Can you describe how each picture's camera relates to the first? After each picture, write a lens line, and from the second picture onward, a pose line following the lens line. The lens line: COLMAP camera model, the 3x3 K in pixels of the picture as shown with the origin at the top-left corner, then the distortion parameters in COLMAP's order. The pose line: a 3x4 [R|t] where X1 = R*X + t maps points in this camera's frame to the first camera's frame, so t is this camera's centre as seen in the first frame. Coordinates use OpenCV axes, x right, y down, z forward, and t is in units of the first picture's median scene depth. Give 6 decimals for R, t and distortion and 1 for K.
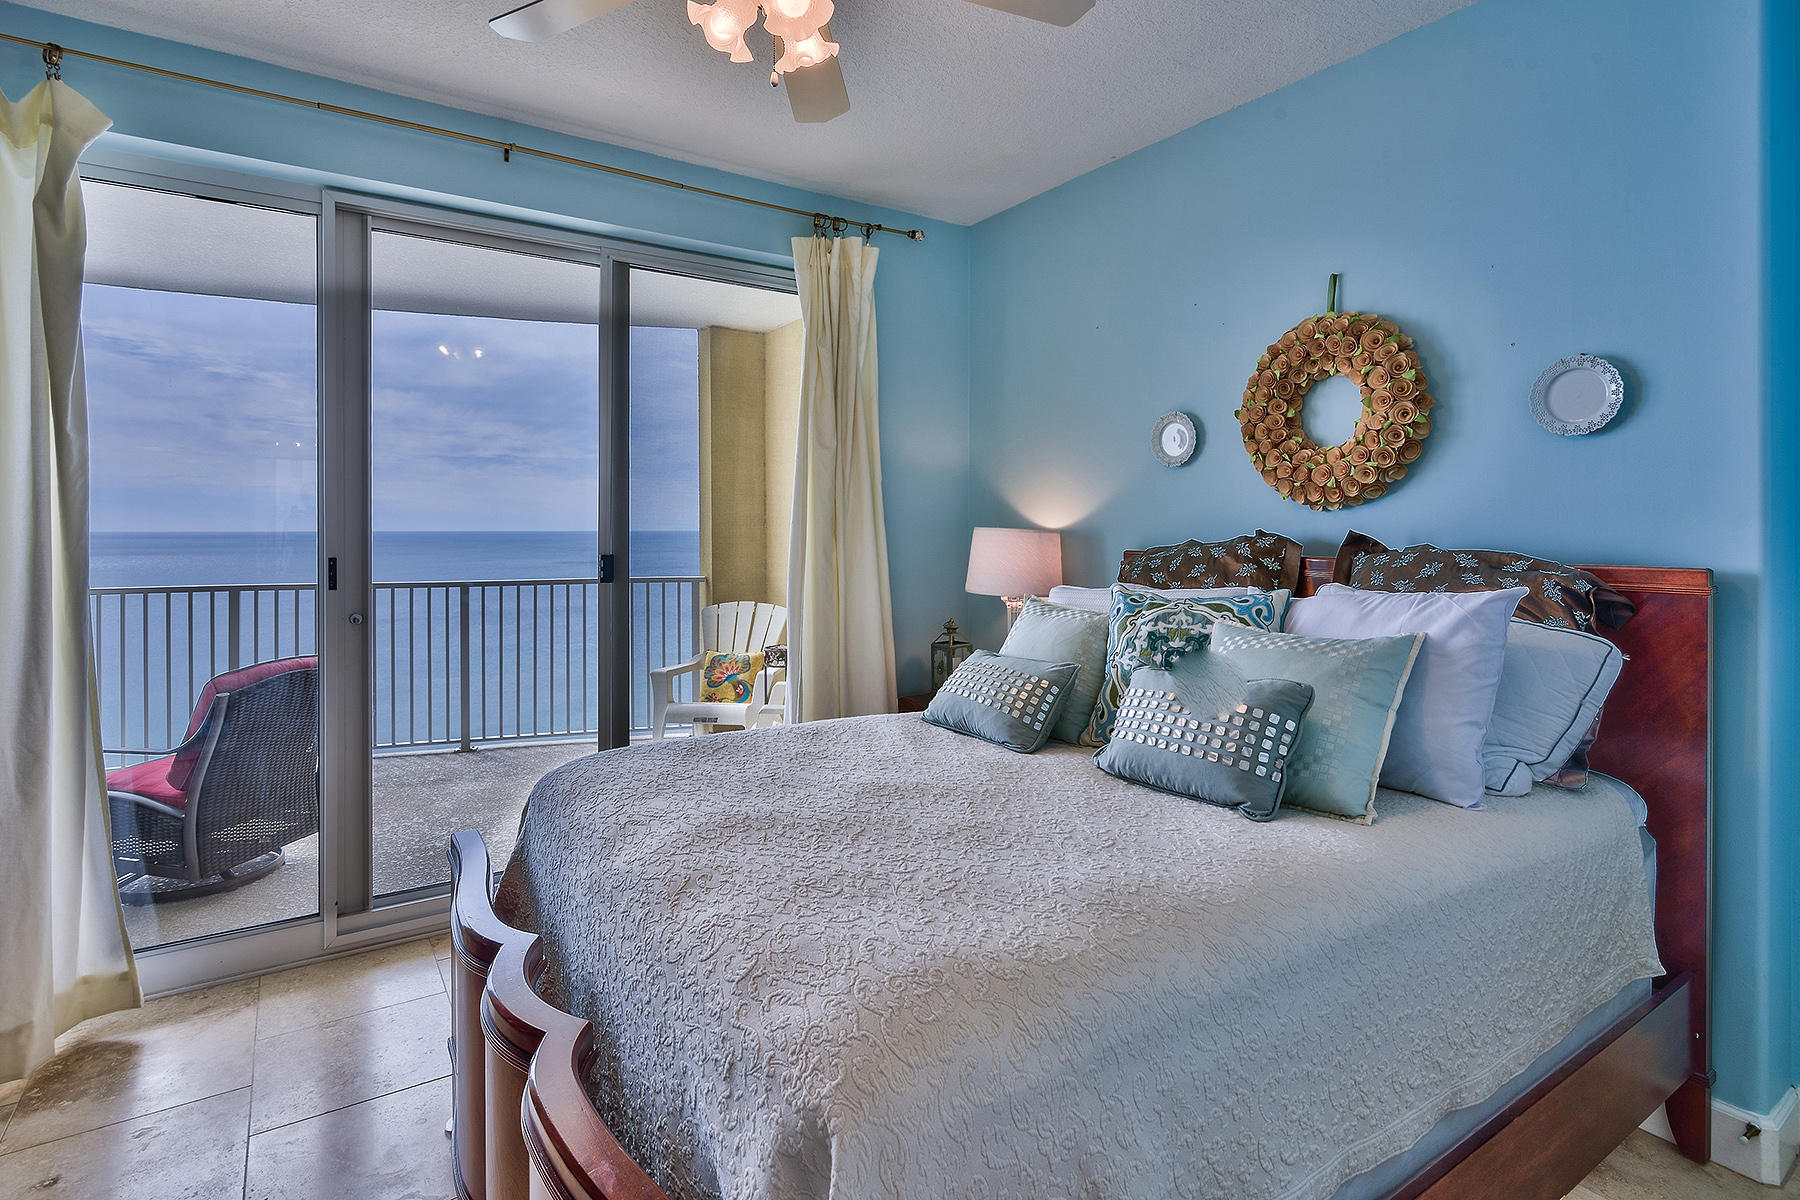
lens RADIAL K [[901.4, 0, 906.8], [0, 901.4, 510.4], [0, 0, 1]] dist [-0.003159, -0.000647]
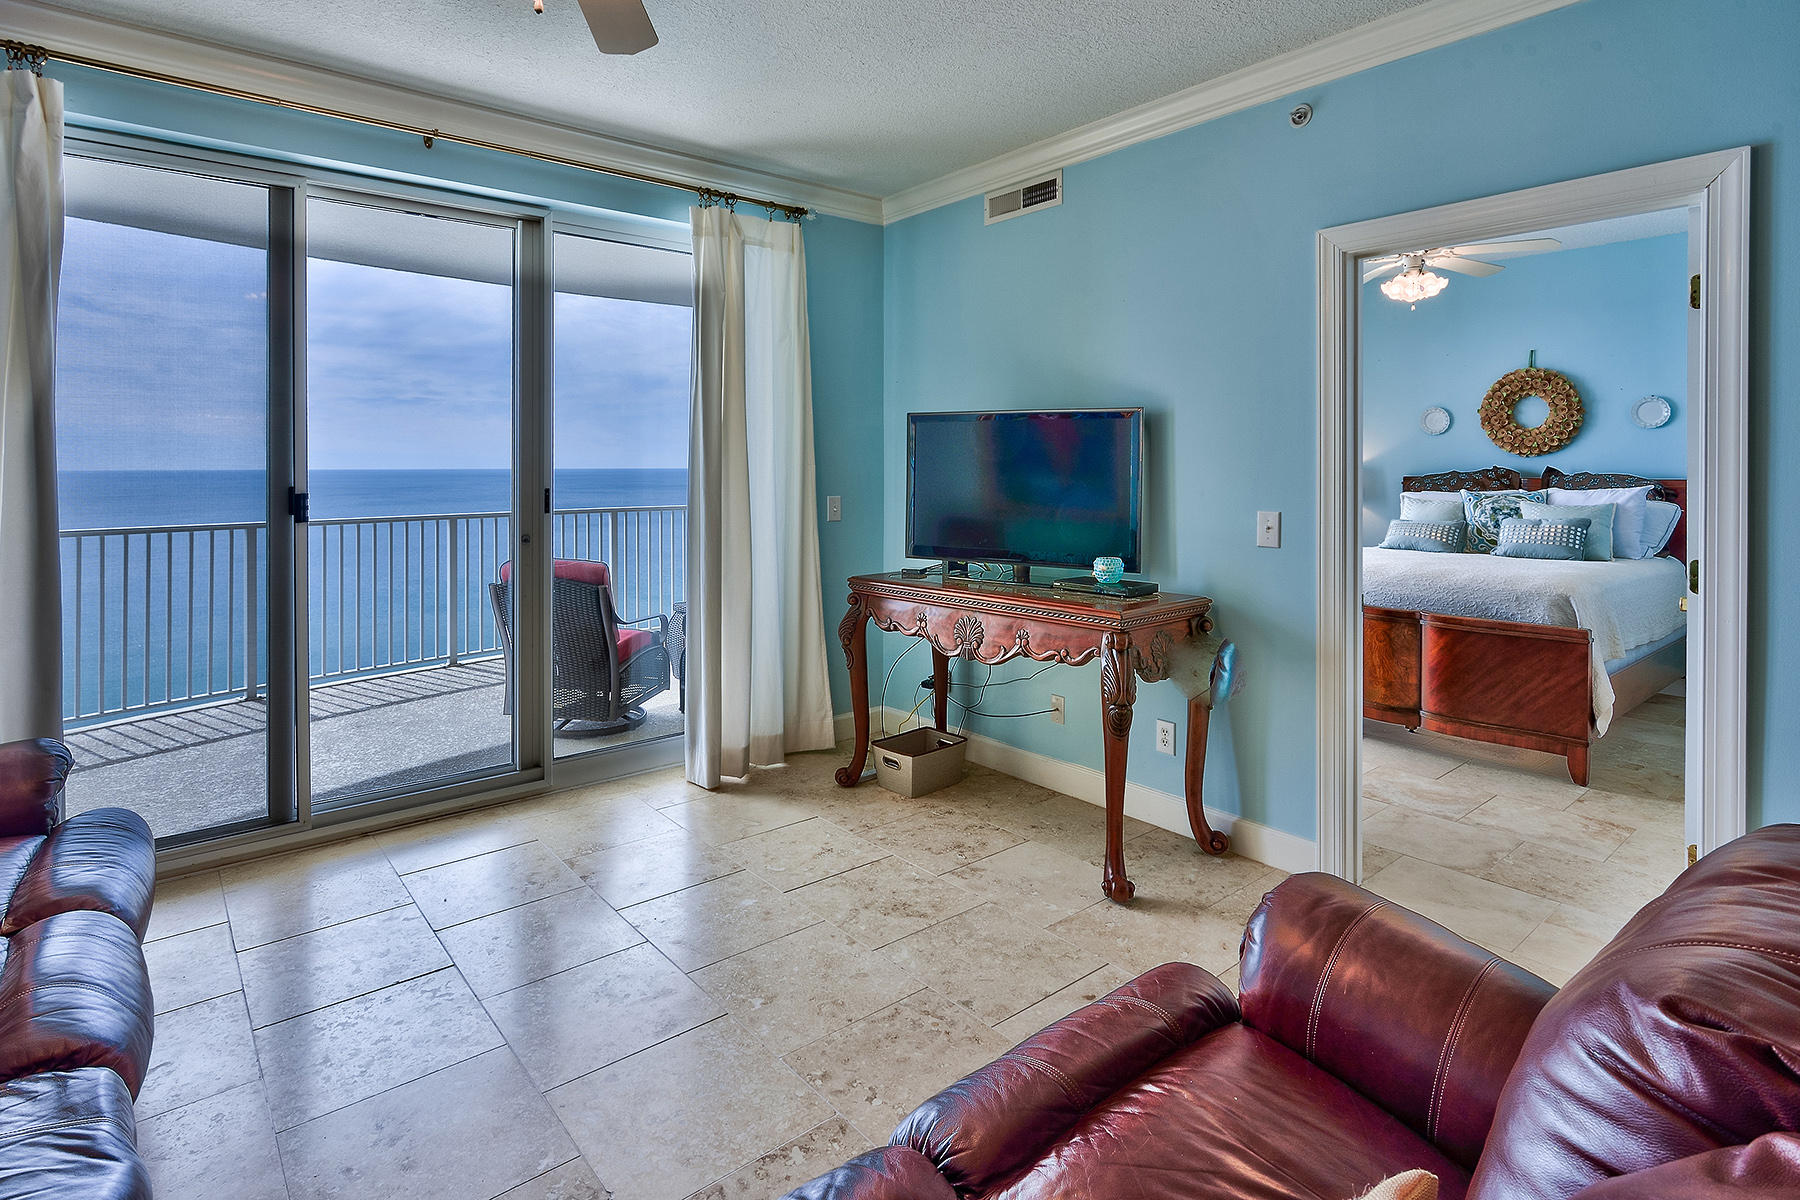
lens RADIAL K [[901.4, 0, 875.8], [0, 901.4, 474.6], [0, 0, 1]] dist [-0.003159, -0.000647]
pose [[0.995821, -0.003323, 0.091271, -1.307654], [0.001127, 0.999709, 0.024097, -0.011998], [-0.091324, -0.023893, 0.995535, -1.037010]]
